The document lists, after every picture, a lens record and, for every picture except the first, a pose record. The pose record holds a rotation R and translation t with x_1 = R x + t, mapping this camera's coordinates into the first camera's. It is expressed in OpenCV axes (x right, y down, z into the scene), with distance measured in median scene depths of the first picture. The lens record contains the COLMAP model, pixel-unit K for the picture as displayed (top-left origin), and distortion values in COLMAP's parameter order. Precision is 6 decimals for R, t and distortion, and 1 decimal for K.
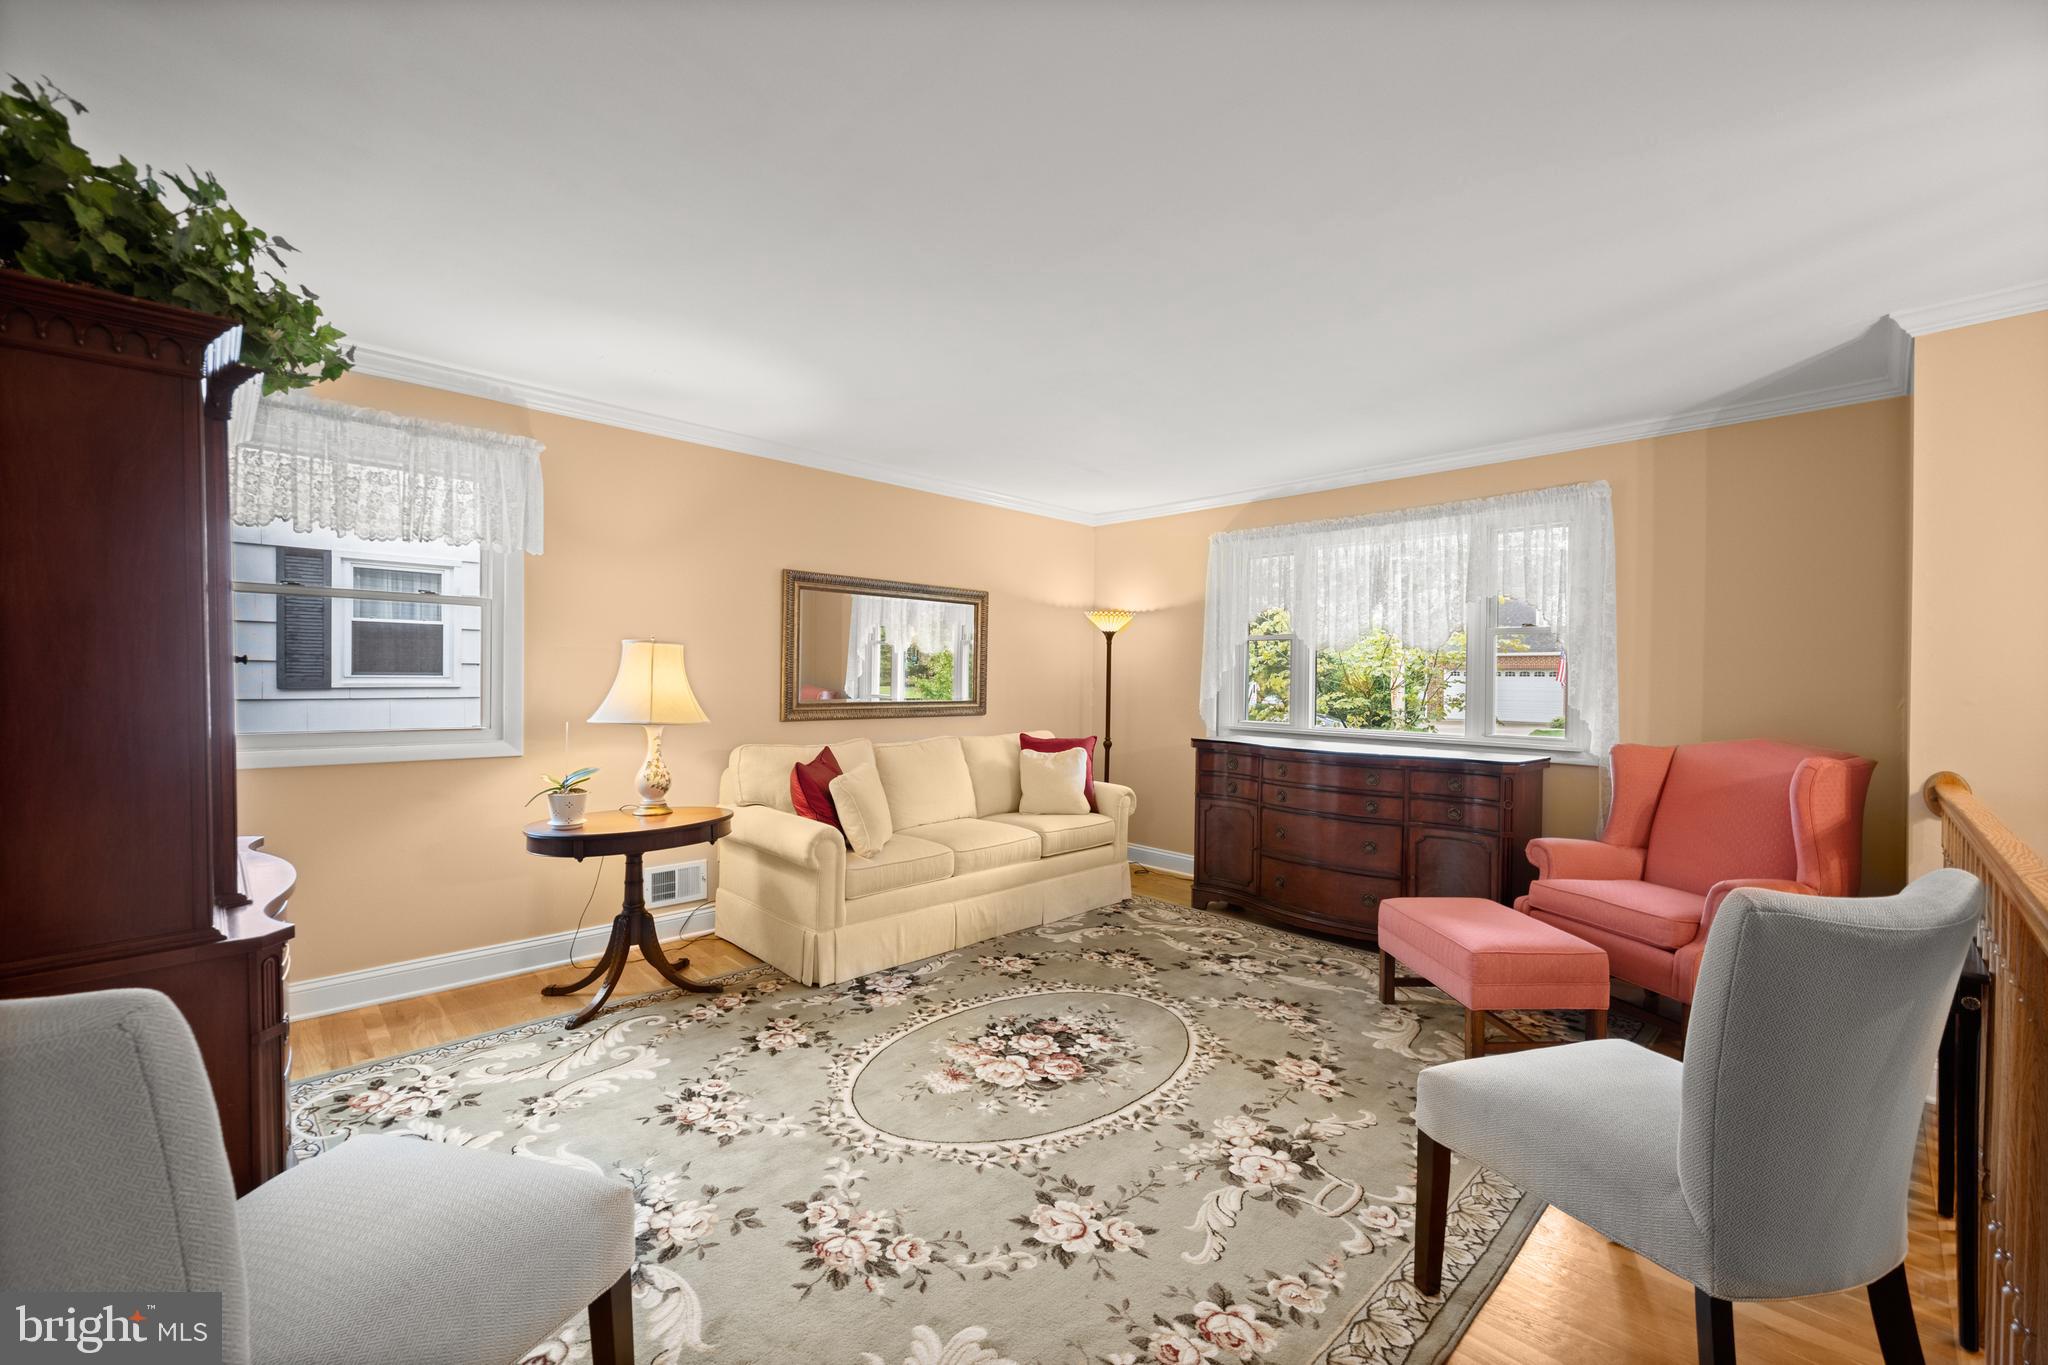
lens RADIAL K [[824.6, 0, 998.0], [0, 824.6, 633.8], [0, 0, 1]] dist [-0.002234, -0.000518]
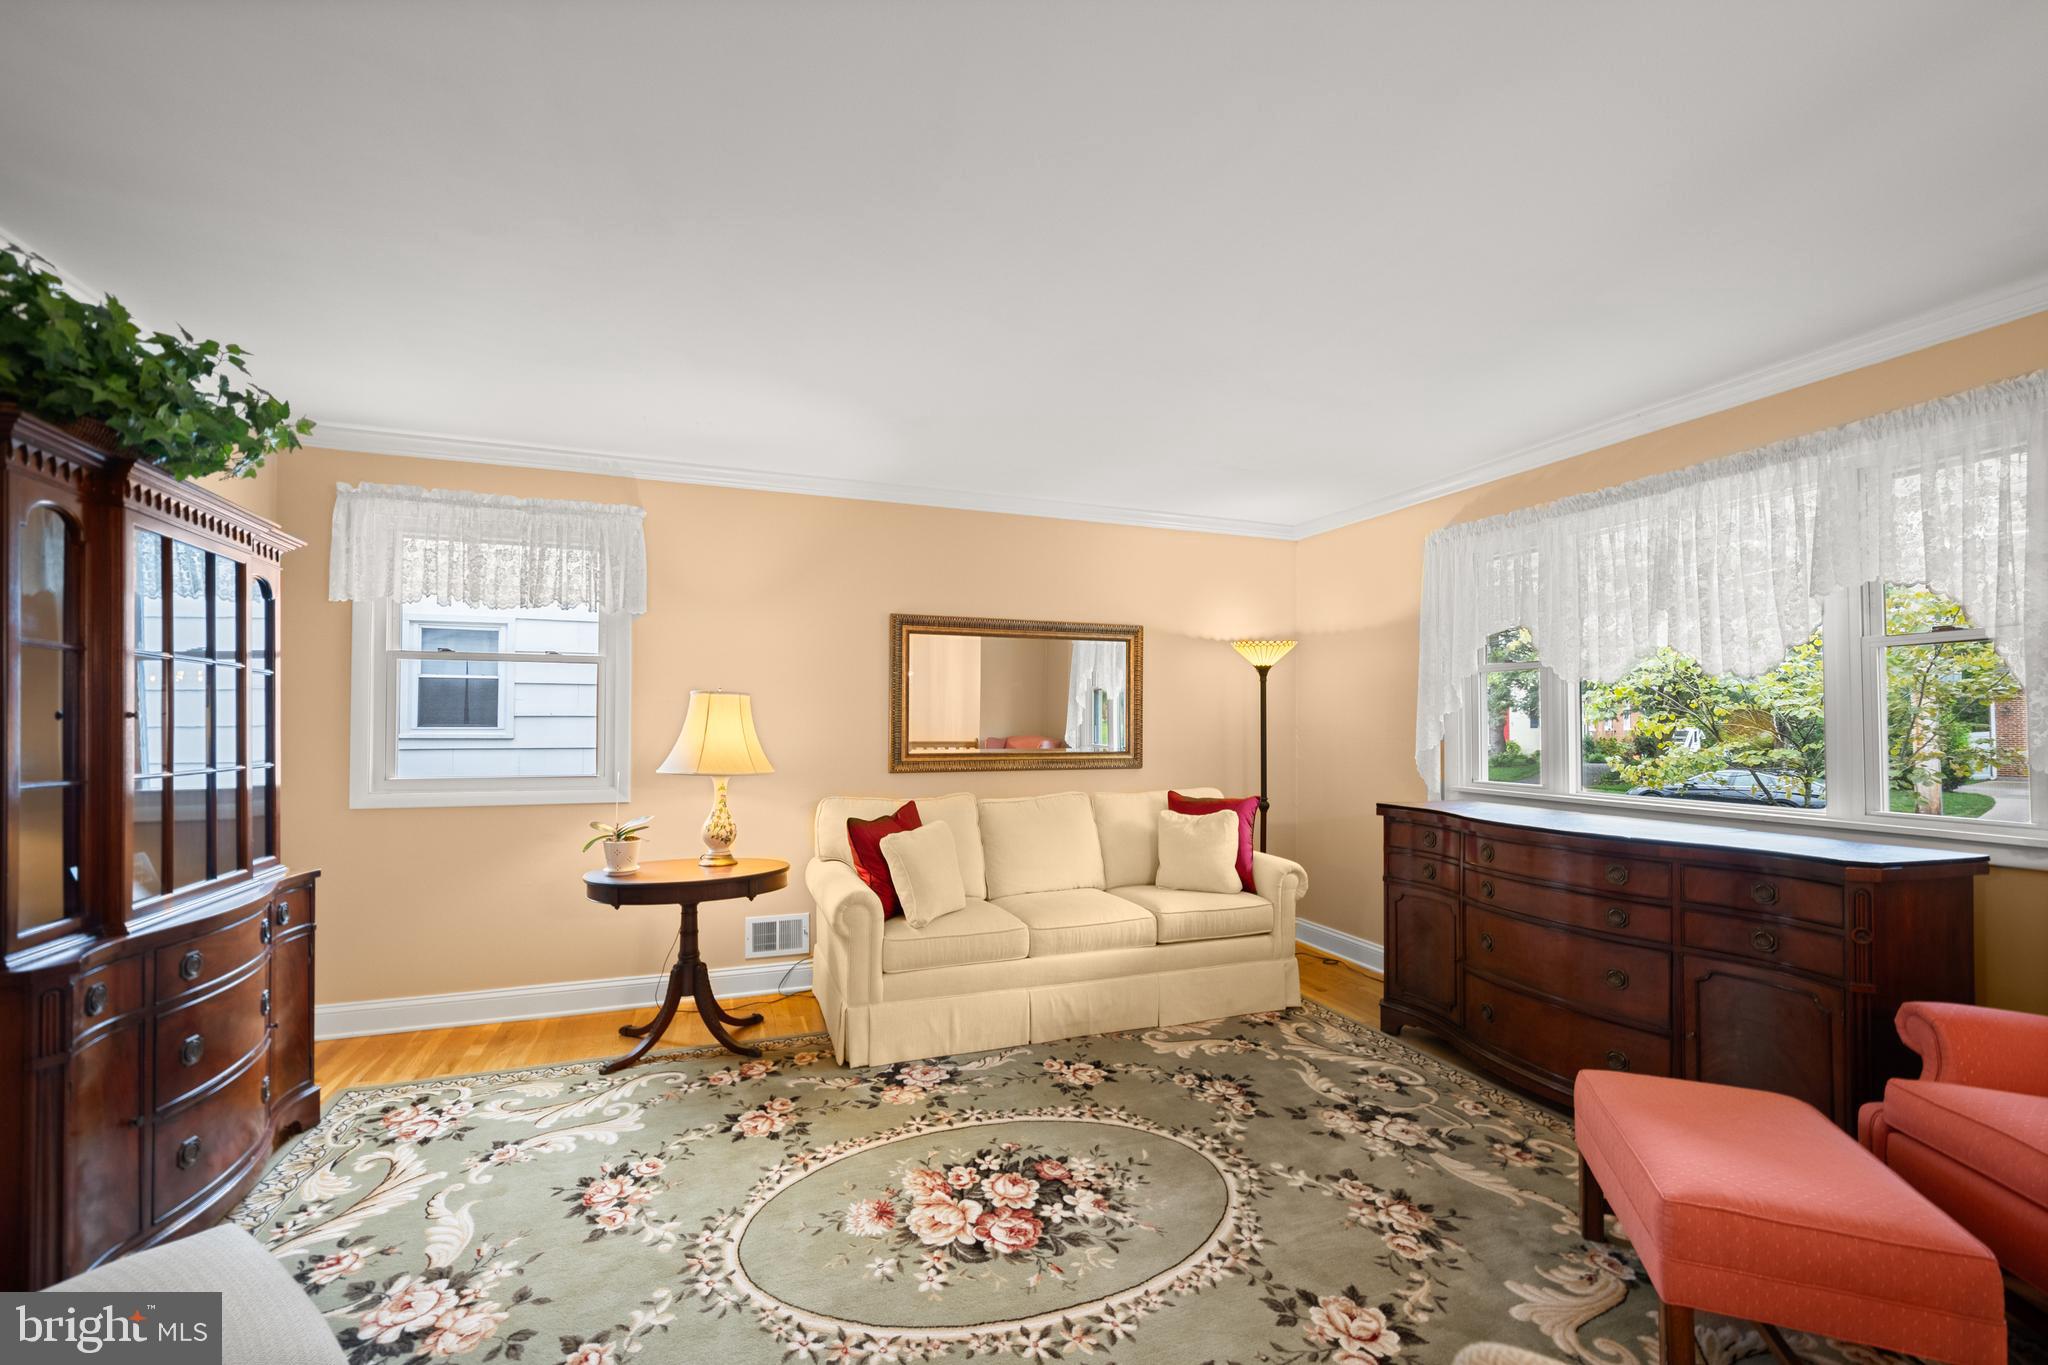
lens RADIAL K [[824.6, 0, 991.8], [0, 824.6, 670.4], [0, 0, 1]] dist [-0.002234, -0.000518]
pose [[0.914163, -0.035505, -0.403789, 0.312440], [0.029252, 0.999338, -0.021646, 0.014945], [0.404290, 0.007977, 0.914596, 0.229432]]
